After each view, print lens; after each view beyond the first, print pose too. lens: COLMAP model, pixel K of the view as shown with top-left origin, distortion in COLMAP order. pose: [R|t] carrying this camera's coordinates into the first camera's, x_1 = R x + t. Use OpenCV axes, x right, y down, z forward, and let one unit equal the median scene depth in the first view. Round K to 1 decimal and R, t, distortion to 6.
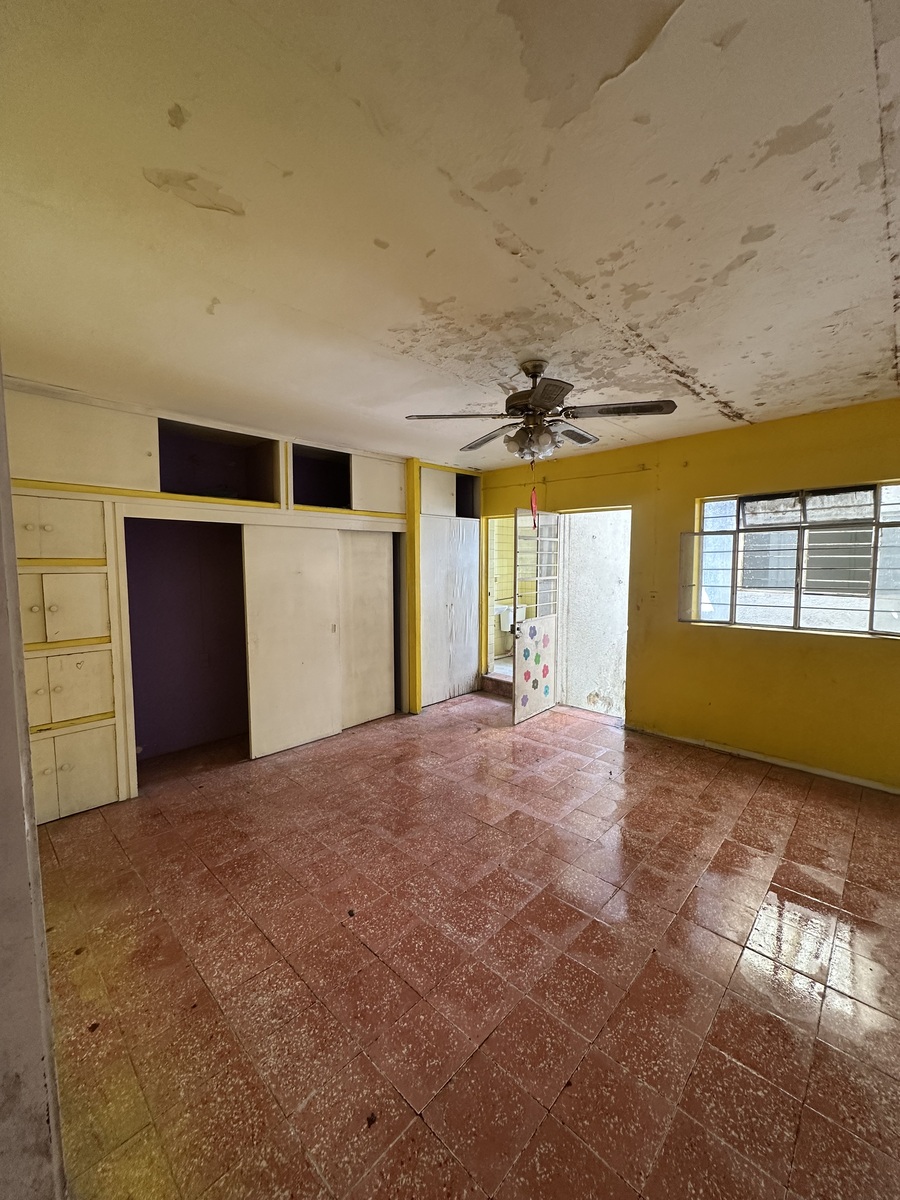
lens RADIAL K [[480.4, 0, 450.2], [0, 480.4, 598.1], [0, 0, 1]] dist [-0.005568, 0.001040]
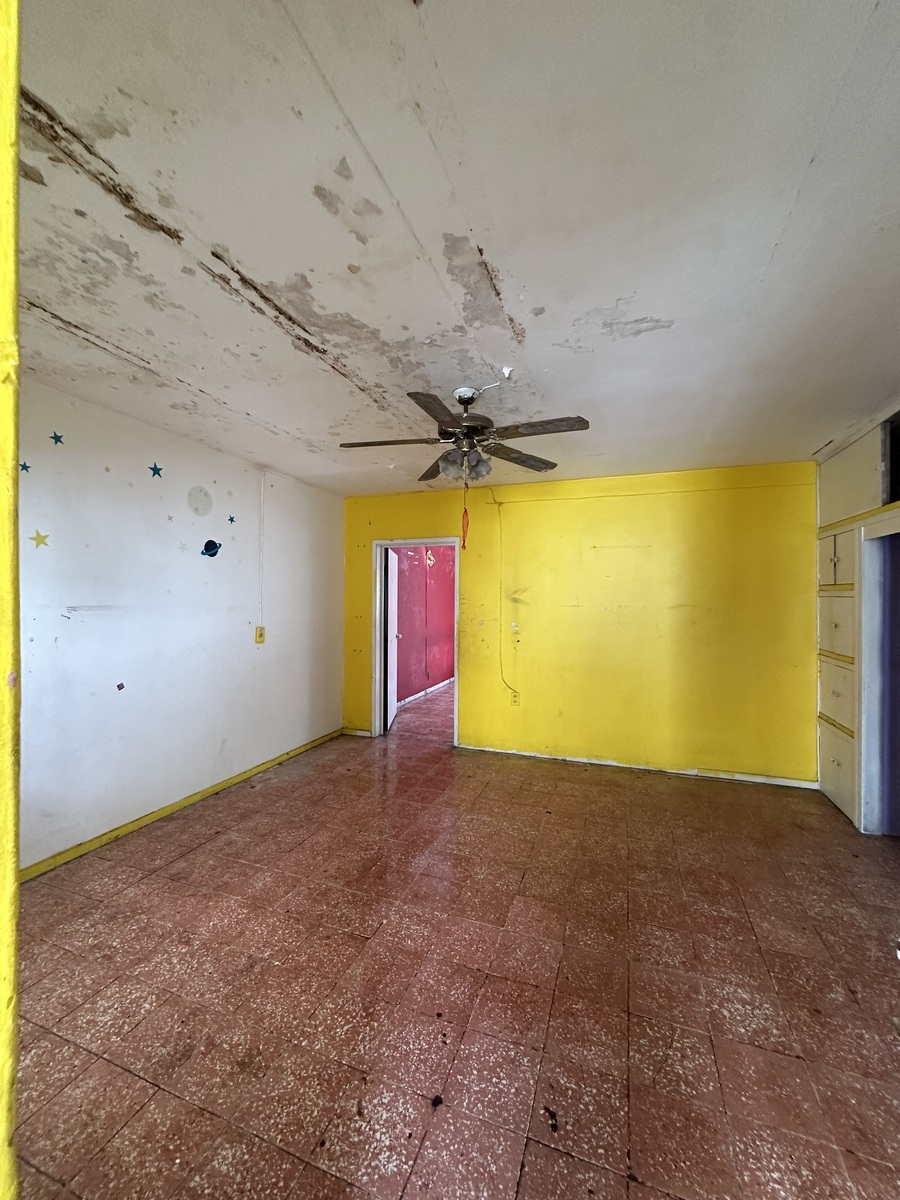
lens RADIAL K [[480.4, 0, 450.2], [0, 480.4, 598.1], [0, 0, 1]] dist [-0.005568, 0.001040]
pose [[-0.918588, -0.003127, -0.395204, 0.501346], [-0.034919, 0.996700, 0.073276, -0.095807], [0.393671, 0.081110, -0.915666, 1.604637]]
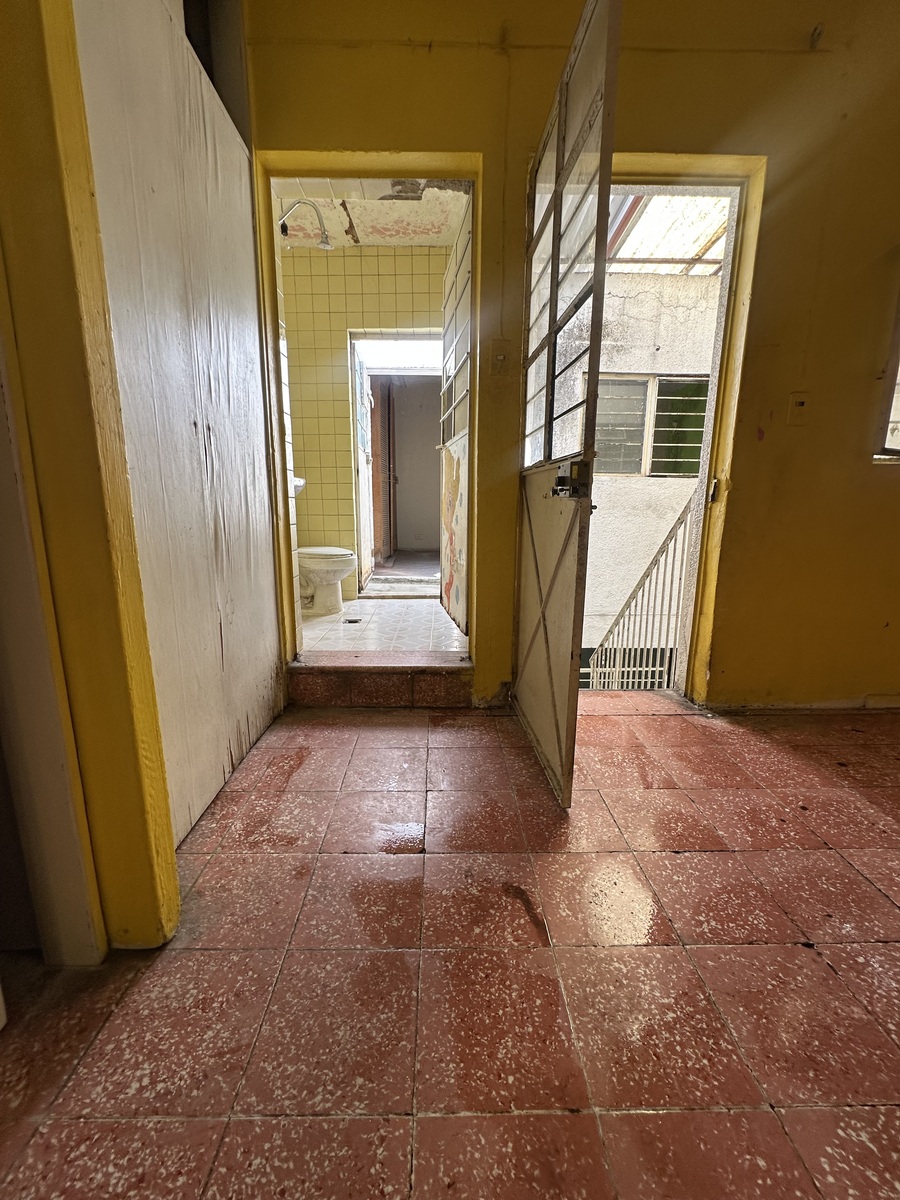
lens RADIAL K [[480.4, 0, 450.2], [0, 480.4, 598.1], [0, 0, 1]] dist [-0.005568, 0.001040]
pose [[0.708632, -0.132284, 0.693067, -0.167727], [0.053461, 0.989511, 0.134204, 0.135168], [-0.703550, -0.058049, 0.708271, 1.287828]]
